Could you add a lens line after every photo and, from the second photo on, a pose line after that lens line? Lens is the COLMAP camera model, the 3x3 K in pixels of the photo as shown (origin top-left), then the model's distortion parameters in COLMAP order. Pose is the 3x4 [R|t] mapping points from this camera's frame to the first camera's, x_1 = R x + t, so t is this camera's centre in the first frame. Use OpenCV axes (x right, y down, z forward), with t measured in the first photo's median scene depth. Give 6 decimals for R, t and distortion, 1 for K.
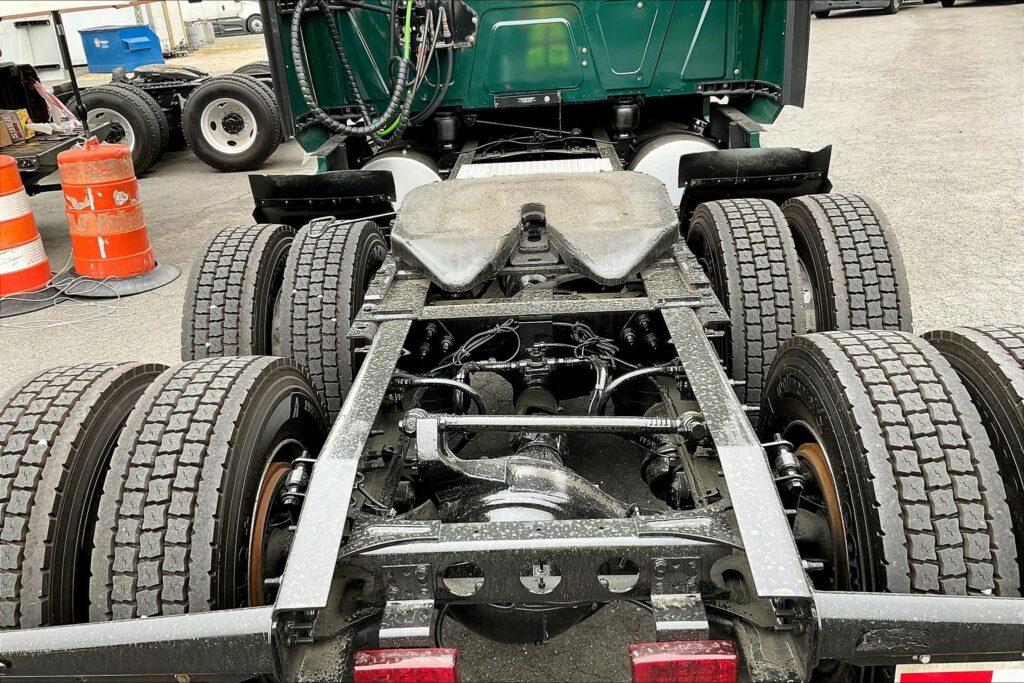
lens RADIAL K [[862.2, 0, 512.0], [0, 862.2, 341.5], [0, 0, 1]] dist [0.102648, -0.197805]
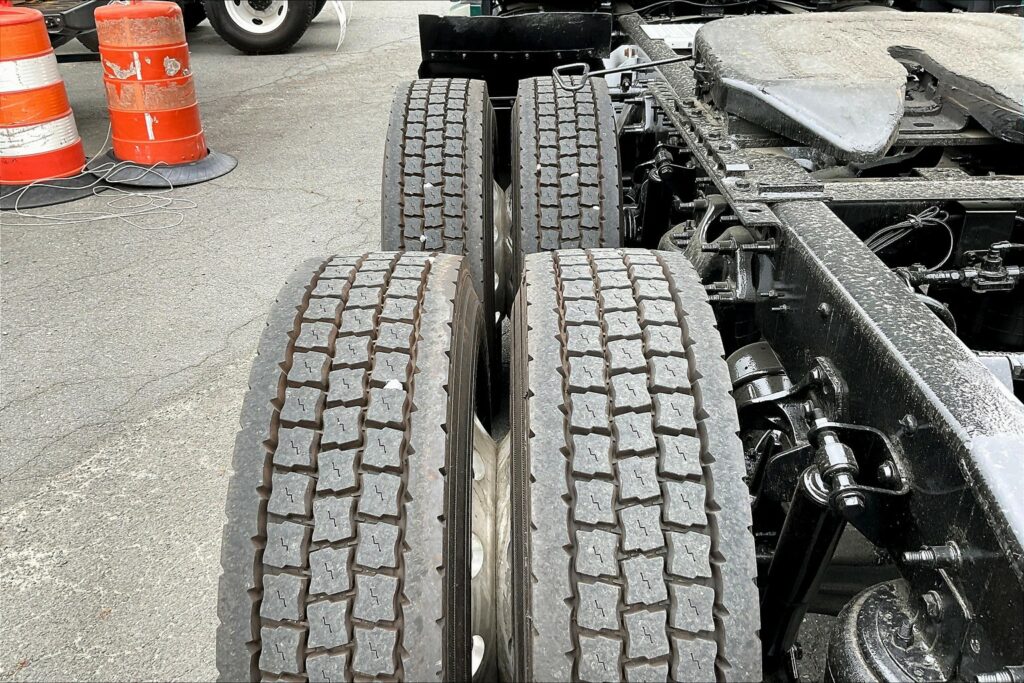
lens RADIAL K [[862.2, 0, 512.0], [0, 862.2, 341.5], [0, 0, 1]] dist [0.102648, -0.197805]
pose [[0.998936, 0.023019, 0.039954, -0.167986], [-0.026596, 0.995457, 0.091424, 0.011895], [-0.037668, -0.092389, 0.995010, 0.153350]]
